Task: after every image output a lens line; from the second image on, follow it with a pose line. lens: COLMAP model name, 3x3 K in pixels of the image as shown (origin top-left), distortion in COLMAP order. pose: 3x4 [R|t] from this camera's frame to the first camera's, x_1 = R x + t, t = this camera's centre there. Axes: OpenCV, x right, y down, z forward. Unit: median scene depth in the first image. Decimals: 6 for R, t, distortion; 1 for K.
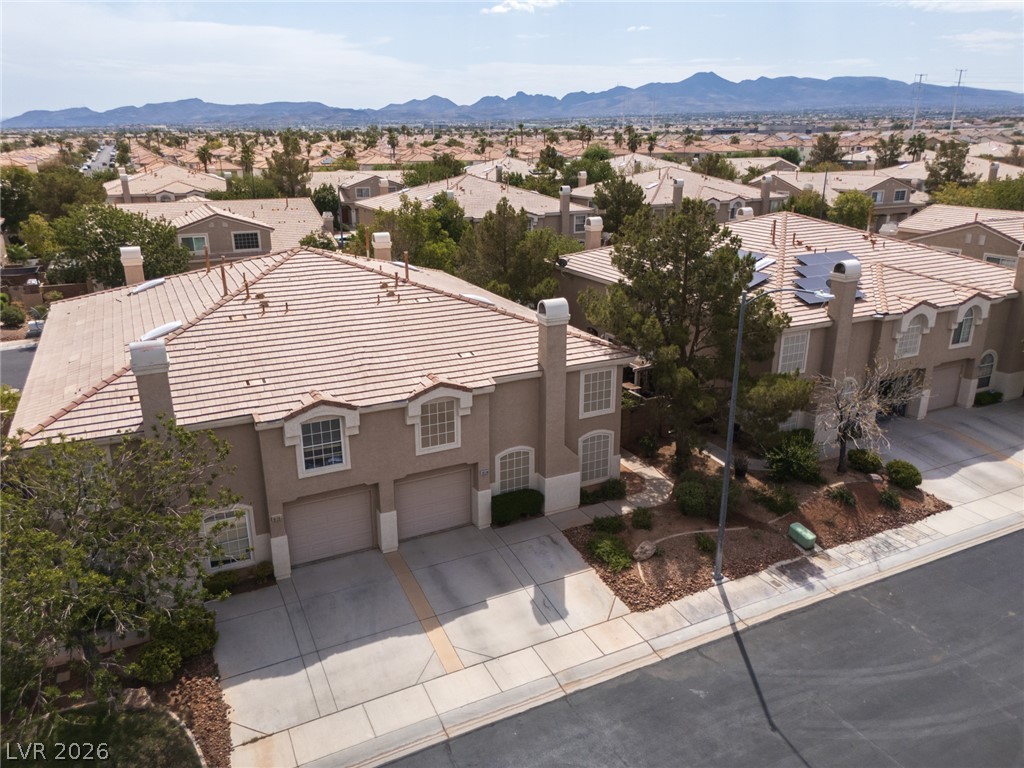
lens RADIAL K [[761.8, 0, 512.0], [0, 761.8, 384.0], [0, 0, 1]] dist [0.031701, 0.002447]
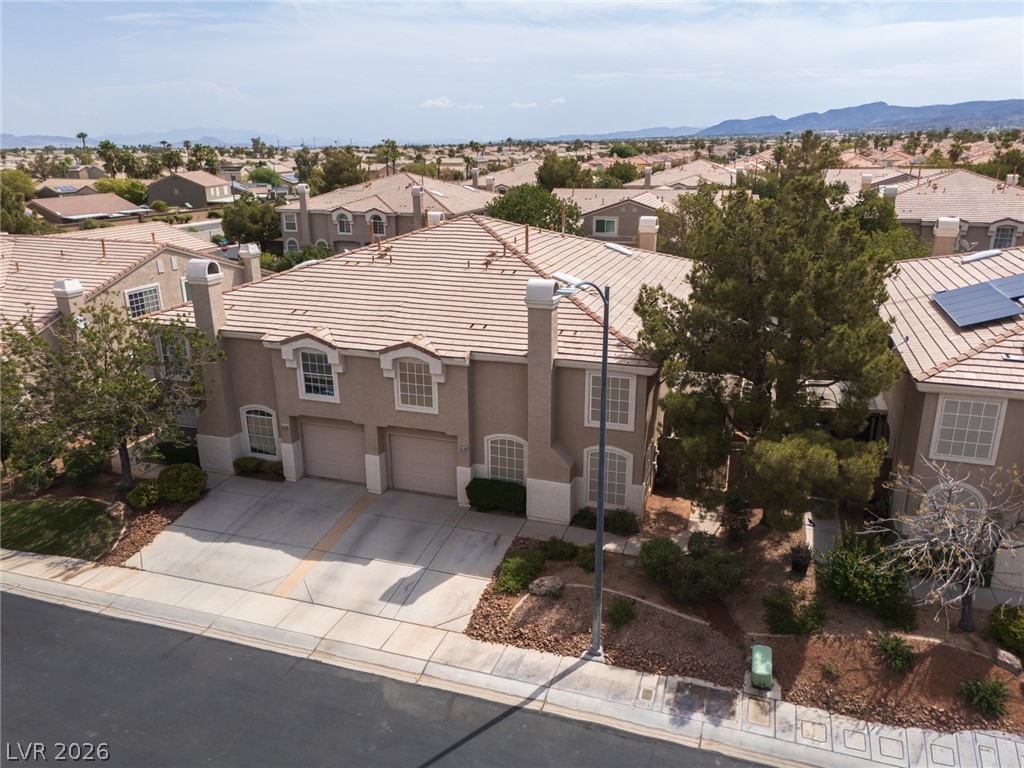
lens RADIAL K [[761.8, 0, 512.0], [0, 761.8, 384.0], [0, 0, 1]] dist [0.031701, 0.002447]
pose [[0.702020, 0.215885, -0.678647, 0.669921], [-0.219855, 0.972096, 0.081807, -0.058352], [0.677371, 0.091774, 0.729894, 0.340833]]
